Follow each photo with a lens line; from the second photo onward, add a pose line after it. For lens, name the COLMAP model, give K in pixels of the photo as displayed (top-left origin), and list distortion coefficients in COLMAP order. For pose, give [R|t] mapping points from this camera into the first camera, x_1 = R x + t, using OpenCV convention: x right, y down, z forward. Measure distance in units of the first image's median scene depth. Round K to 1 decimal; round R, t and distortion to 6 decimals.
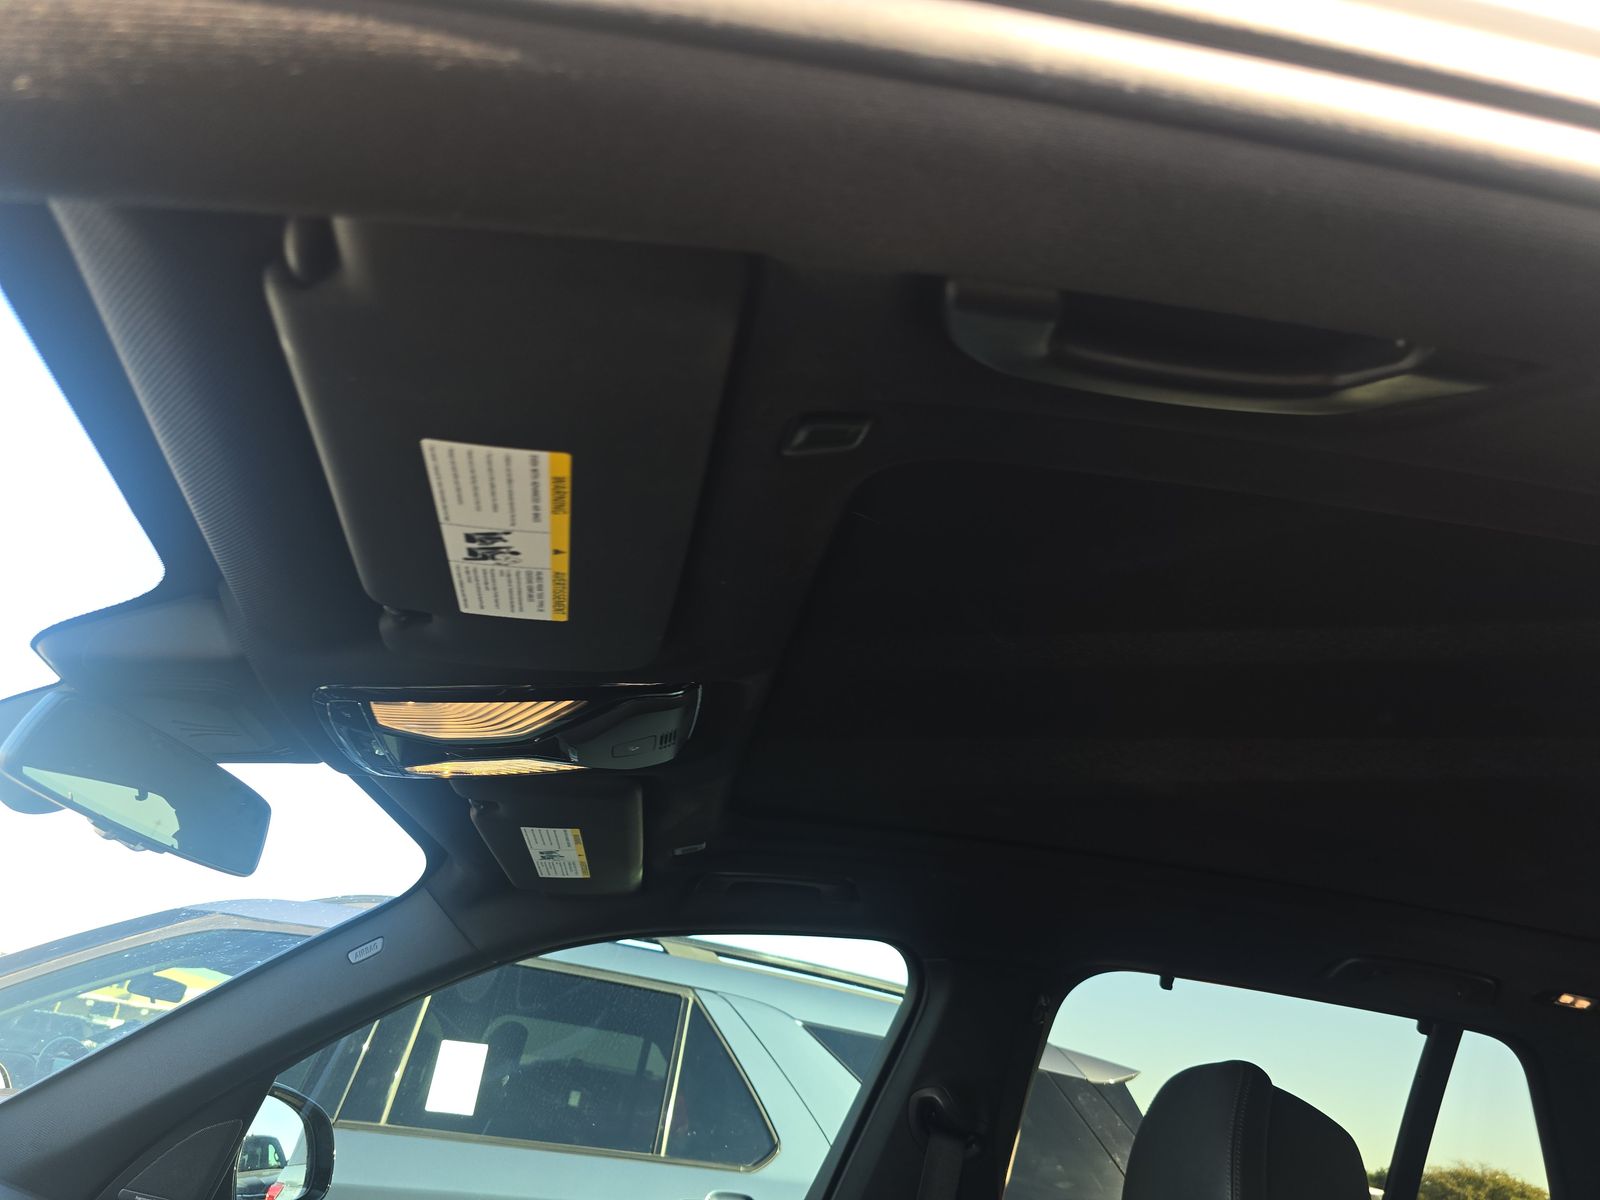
lens RADIAL K [[1087.9, 0, 793.1], [0, 1087.9, 599.9], [0, 0, 1]] dist [0.001559, -0.012753]
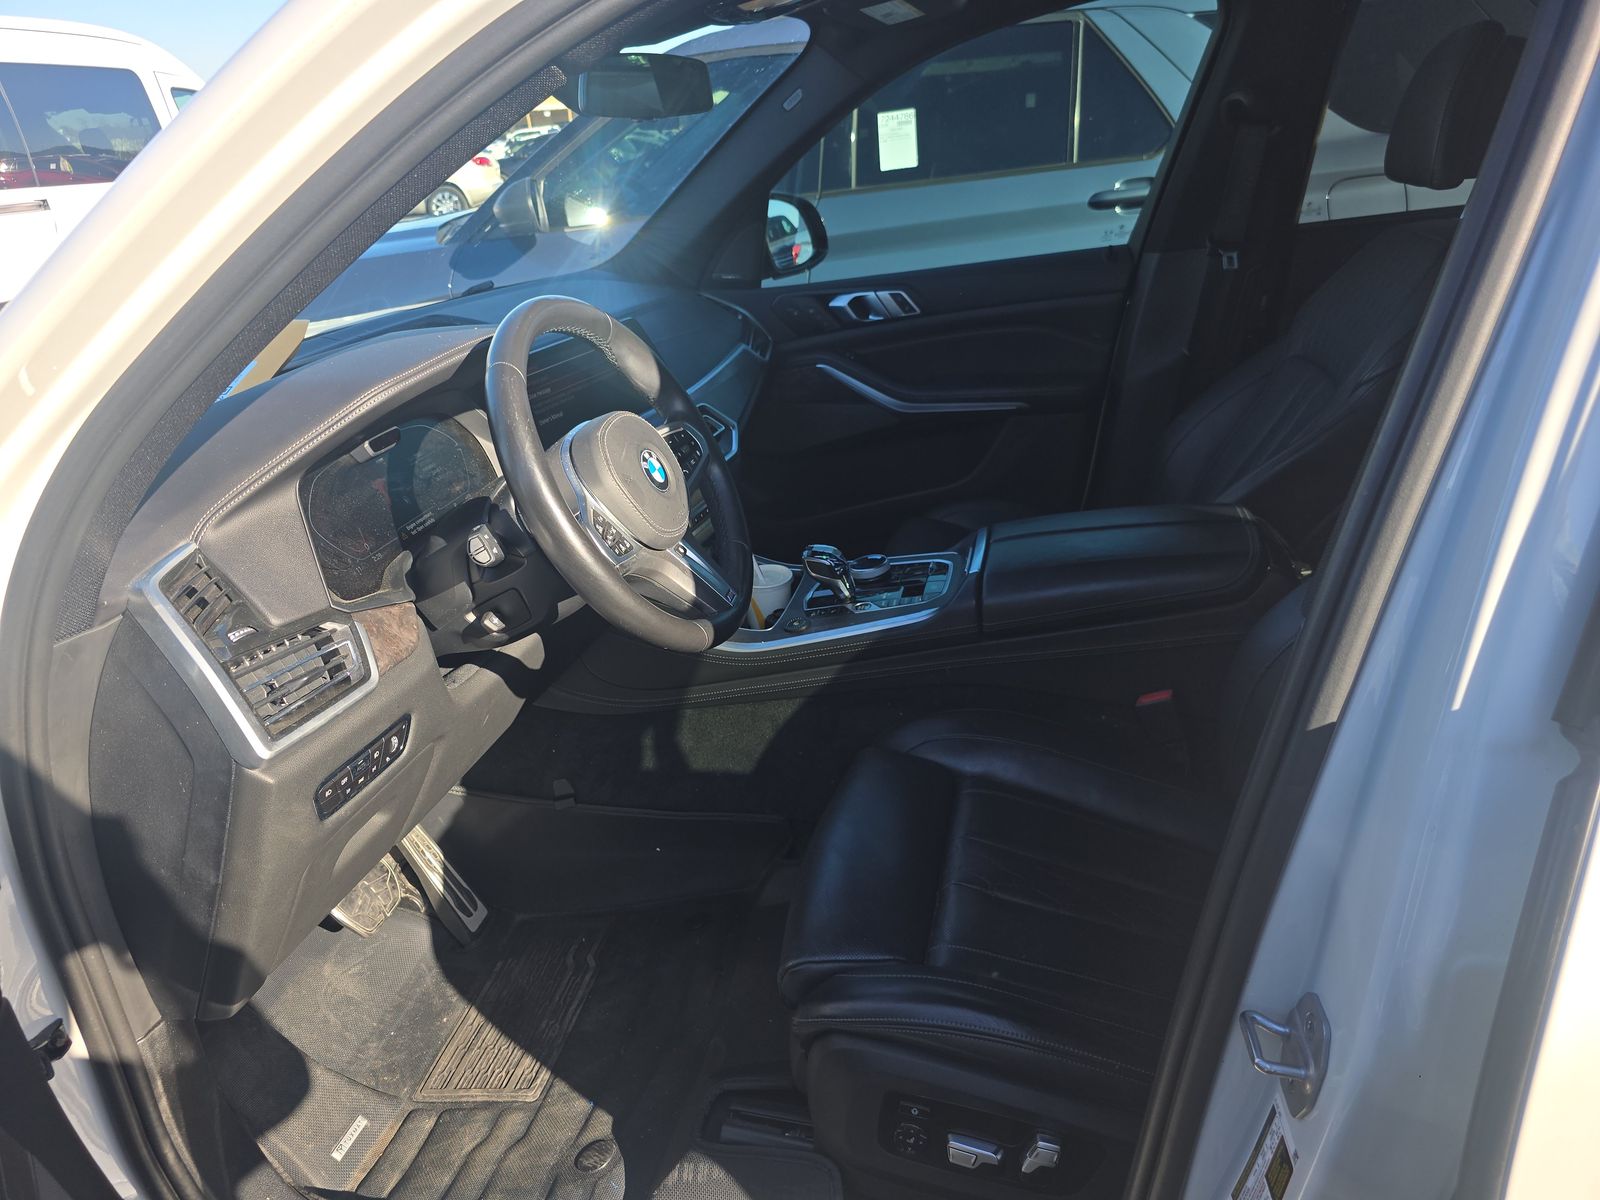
lens RADIAL K [[1087.9, 0, 796.3], [0, 1087.9, 600.4], [0, 0, 1]] dist [0.001559, -0.012753]
pose [[0.903034, -0.042950, -0.427417, 0.110661], [0.353516, 0.639565, 0.682630, -0.132772], [0.244041, -0.767537, 0.592732, -0.199742]]
